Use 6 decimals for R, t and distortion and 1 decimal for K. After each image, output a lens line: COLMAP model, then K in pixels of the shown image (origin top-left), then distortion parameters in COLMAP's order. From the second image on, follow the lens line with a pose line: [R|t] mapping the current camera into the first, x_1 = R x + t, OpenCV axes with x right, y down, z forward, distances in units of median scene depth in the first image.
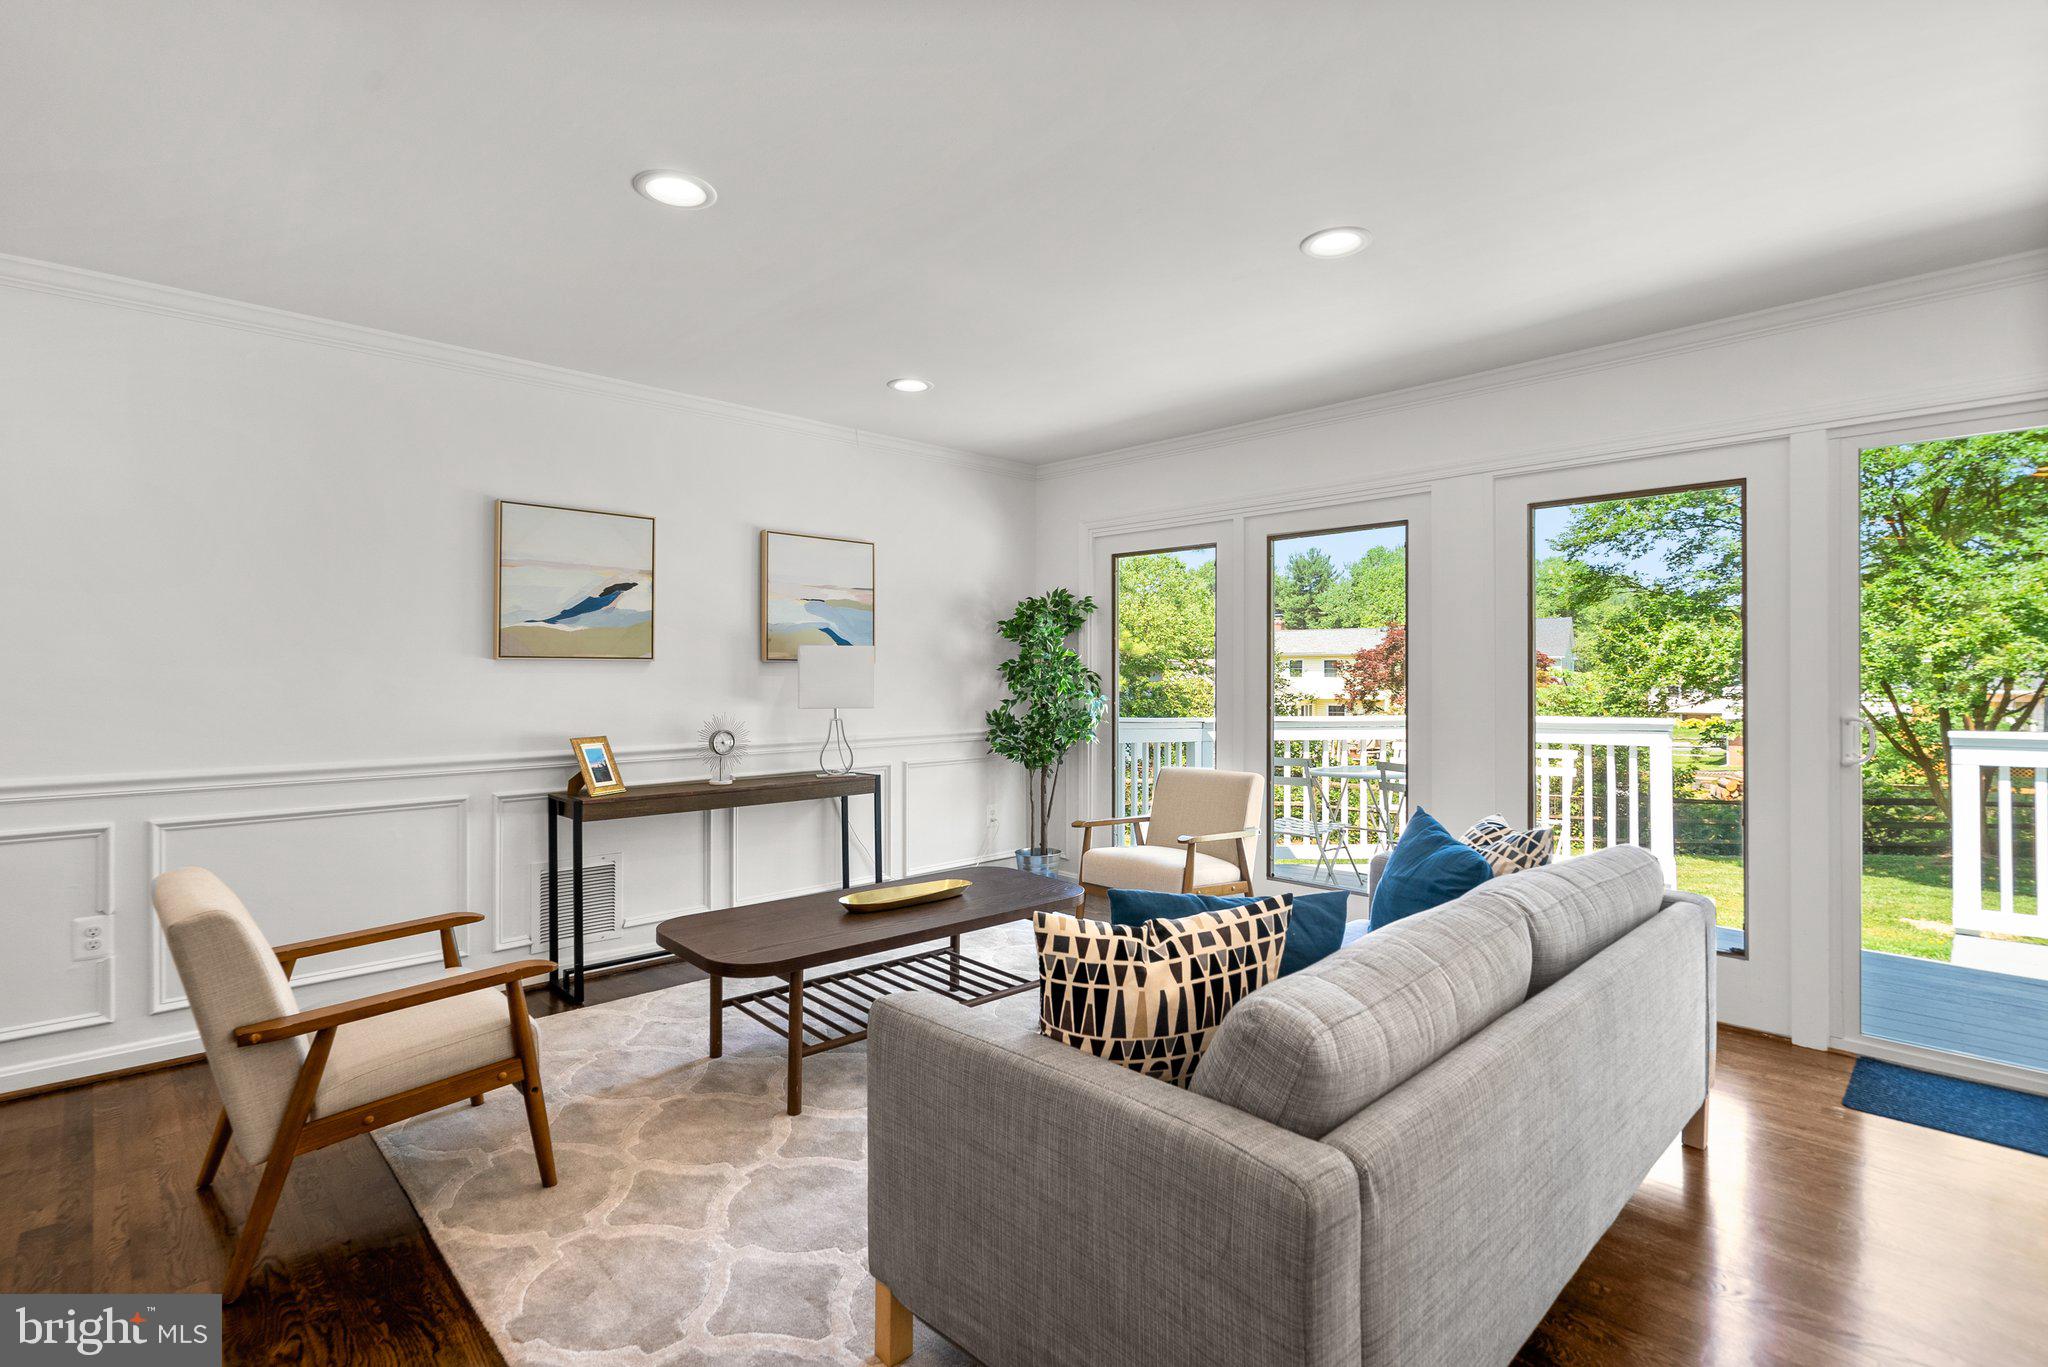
lens RADIAL K [[961.3, 0, 1035.8], [0, 961.3, 677.7], [0, 0, 1]] dist [-0.002487, 0.004501]
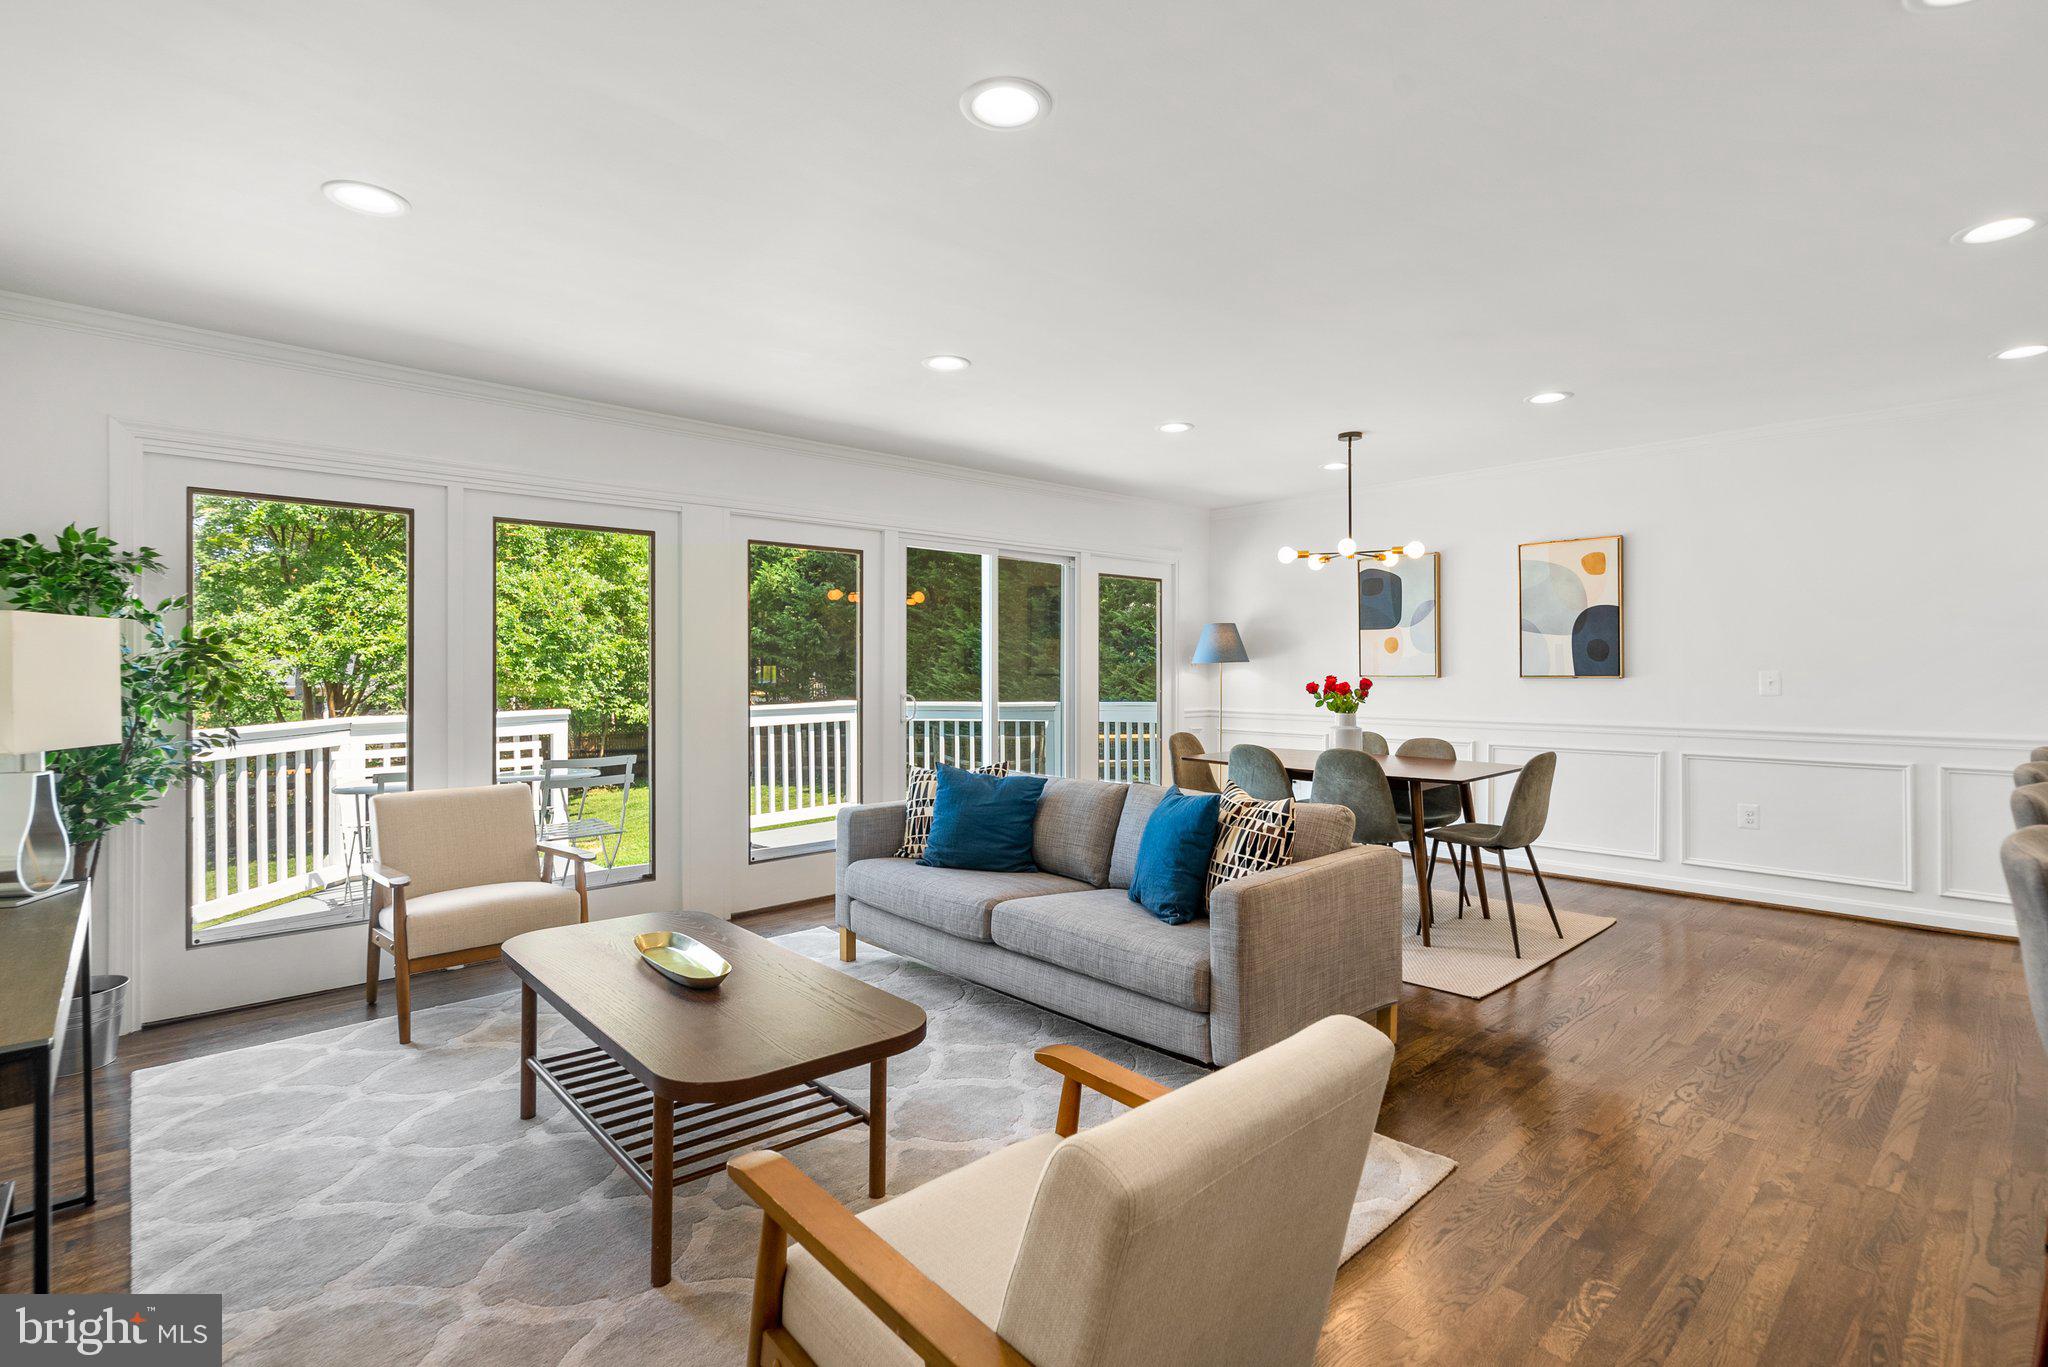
lens RADIAL K [[961.3, 0, 1034.9], [0, 961.3, 653.0], [0, 0, 1]] dist [-0.002487, 0.004501]
pose [[0.029490, 0.017767, 0.999407, -0.539091], [0.006502, 0.999817, -0.017967, -0.002488], [-0.999544, 0.007028, 0.029369, 0.399761]]
